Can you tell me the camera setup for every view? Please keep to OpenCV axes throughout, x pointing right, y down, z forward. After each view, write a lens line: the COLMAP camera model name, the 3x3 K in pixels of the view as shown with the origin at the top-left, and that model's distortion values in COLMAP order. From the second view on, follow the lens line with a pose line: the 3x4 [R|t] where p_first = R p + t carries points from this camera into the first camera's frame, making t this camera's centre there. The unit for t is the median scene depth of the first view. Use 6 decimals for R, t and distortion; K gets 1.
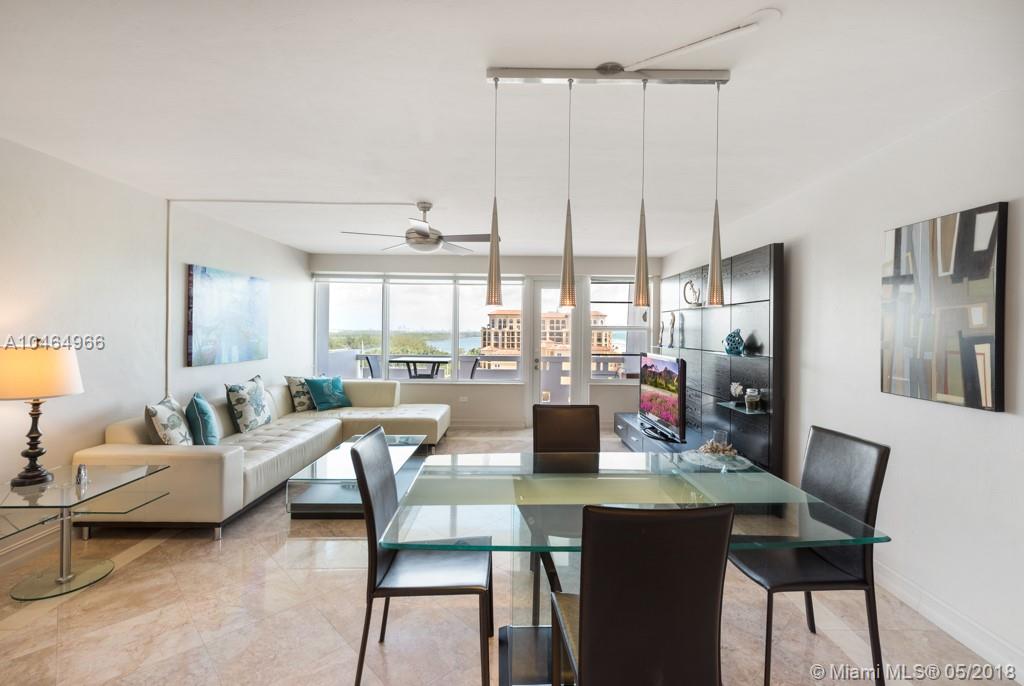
lens RADIAL K [[437.0, 0, 512.4], [0, 437.0, 334.3], [0, 0, 1]] dist [0.001326, 0.000056]
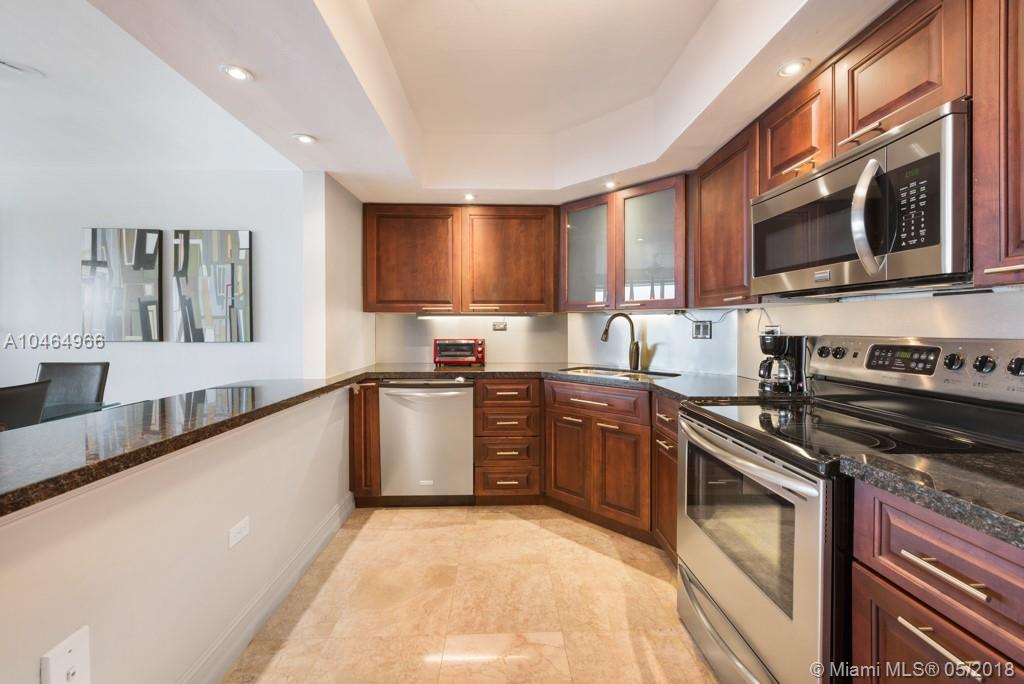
lens RADIAL K [[404.3, 0, 515.6], [0, 404.3, 327.4], [0, 0, 1]] dist [0.009179, -0.000056]
pose [[-0.037720, -0.013279, 0.999200, -0.532368], [0.007460, 0.999880, 0.013570, 0.080272], [-0.999260, 0.007966, -0.037617, -0.351524]]
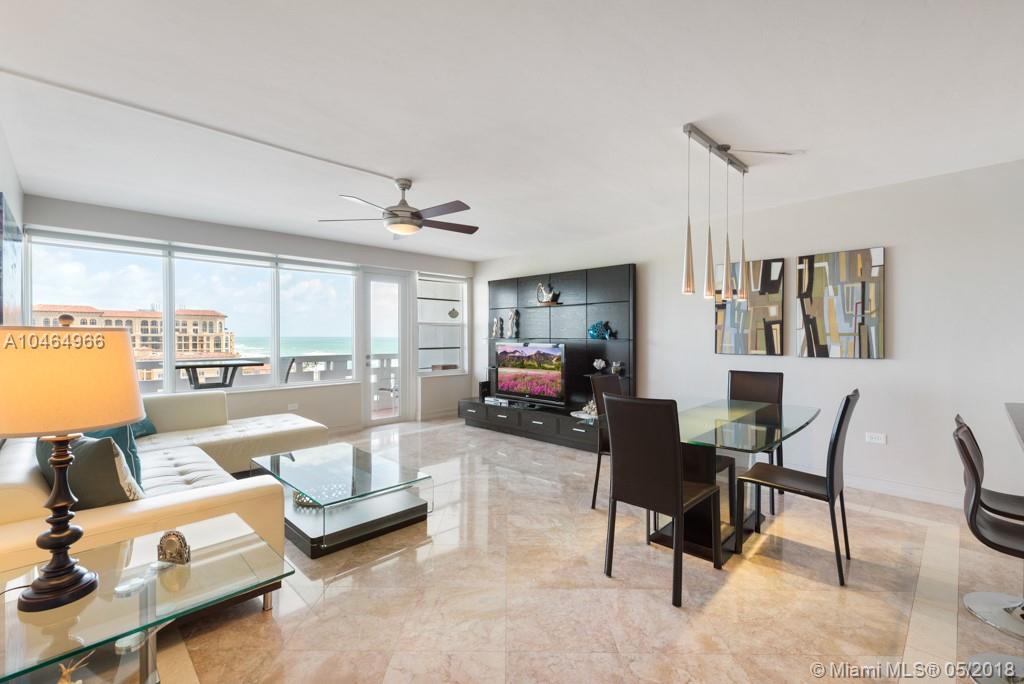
lens RADIAL K [[445.5, 0, 501.4], [0, 445.5, 340.1], [0, 0, 1]] dist [0.001598, -0.000240]
pose [[0.726975, -0.018173, 0.686423, -1.078358], [0.013582, 0.999835, 0.012086, 0.043043], [-0.686529, 0.000537, 0.727102, 0.272129]]
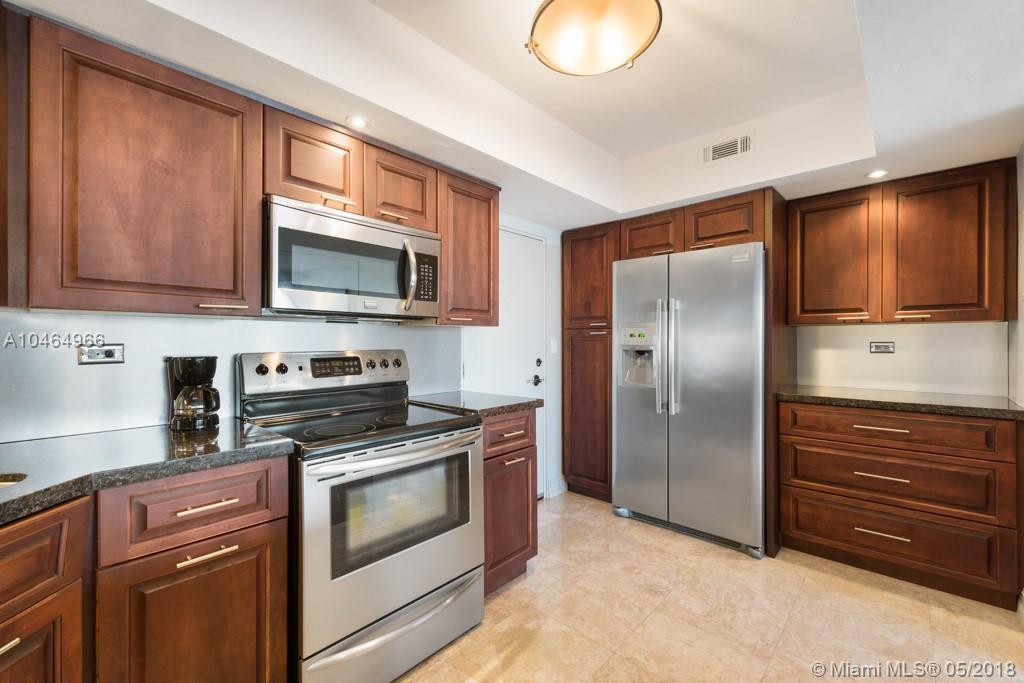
lens RADIAL K [[424.2, 0, 512.0], [0, 424.2, 341.5], [0, 0, 1]] dist [0.002124, 0.000075]
pose [[-0.679461, -0.007866, -0.733670, 0.352928], [-0.008871, 0.999958, -0.002505, 0.085632], [0.733658, 0.004807, -0.679502, -0.109074]]
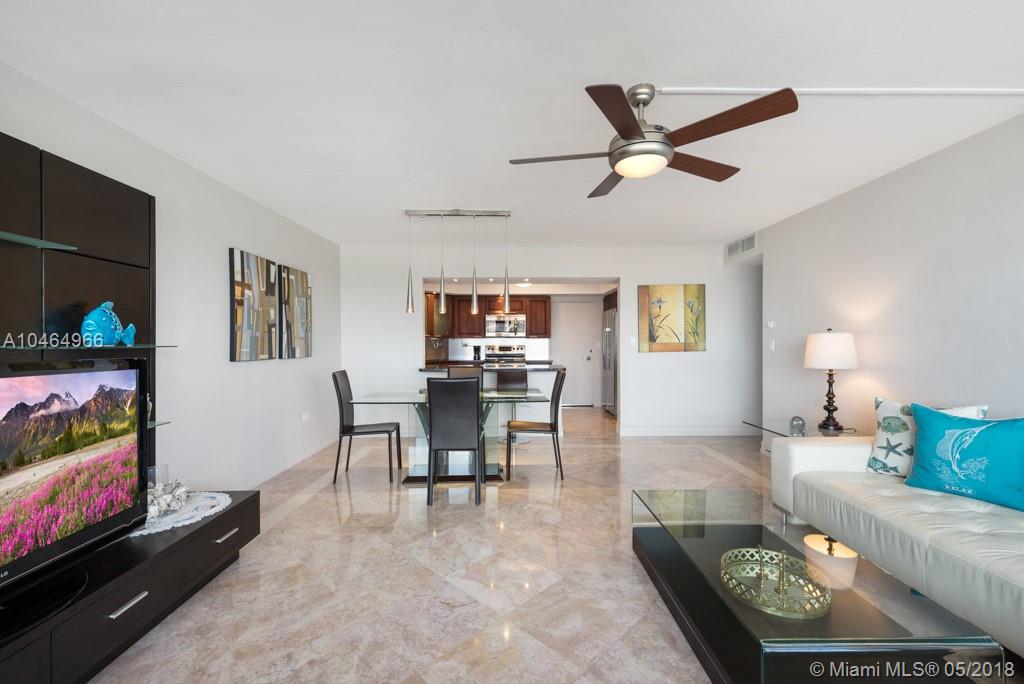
lens RADIAL K [[430.8, 0, 511.9], [0, 430.8, 346.1], [0, 0, 1]] dist [0.002138, -0.000279]
pose [[-0.999971, -0.007237, -0.002462, -0.050653], [-0.007280, 0.999813, 0.017903, 0.051045], [0.002332, 0.017920, -0.999837, 2.425848]]
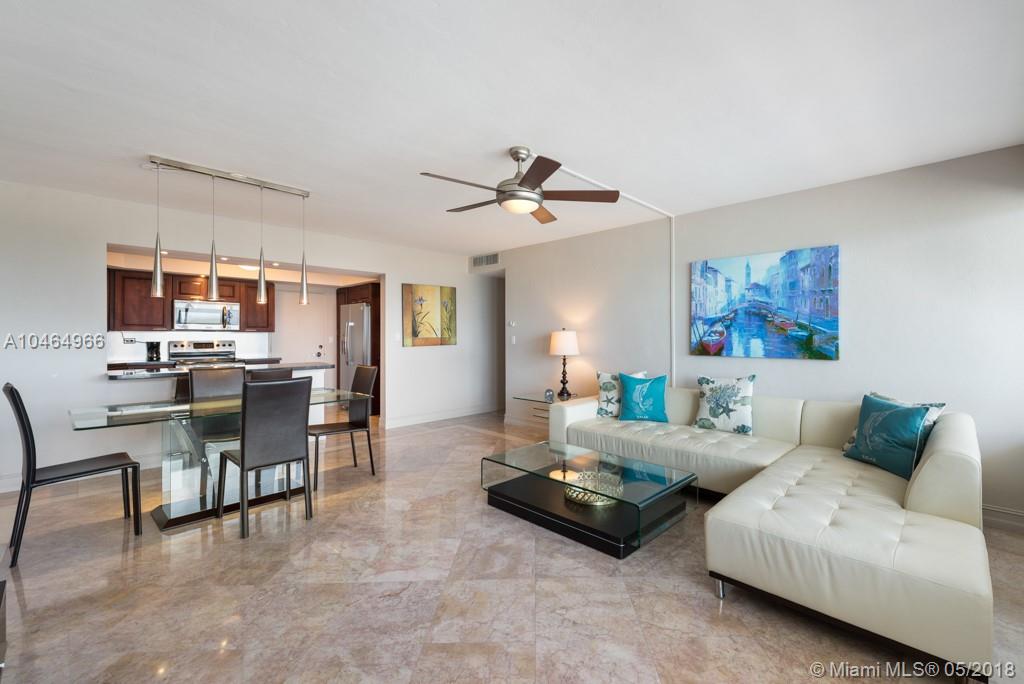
lens RADIAL K [[435.1, 0, 557.1], [0, 435.1, 334.3], [0, 0, 1]] dist [0.001884, 0.000046]
pose [[-0.671949, -0.013215, -0.740480, 0.500228], [-0.012828, 0.999898, -0.006204, 0.054659], [0.740486, 0.005330, -0.672050, 2.416799]]
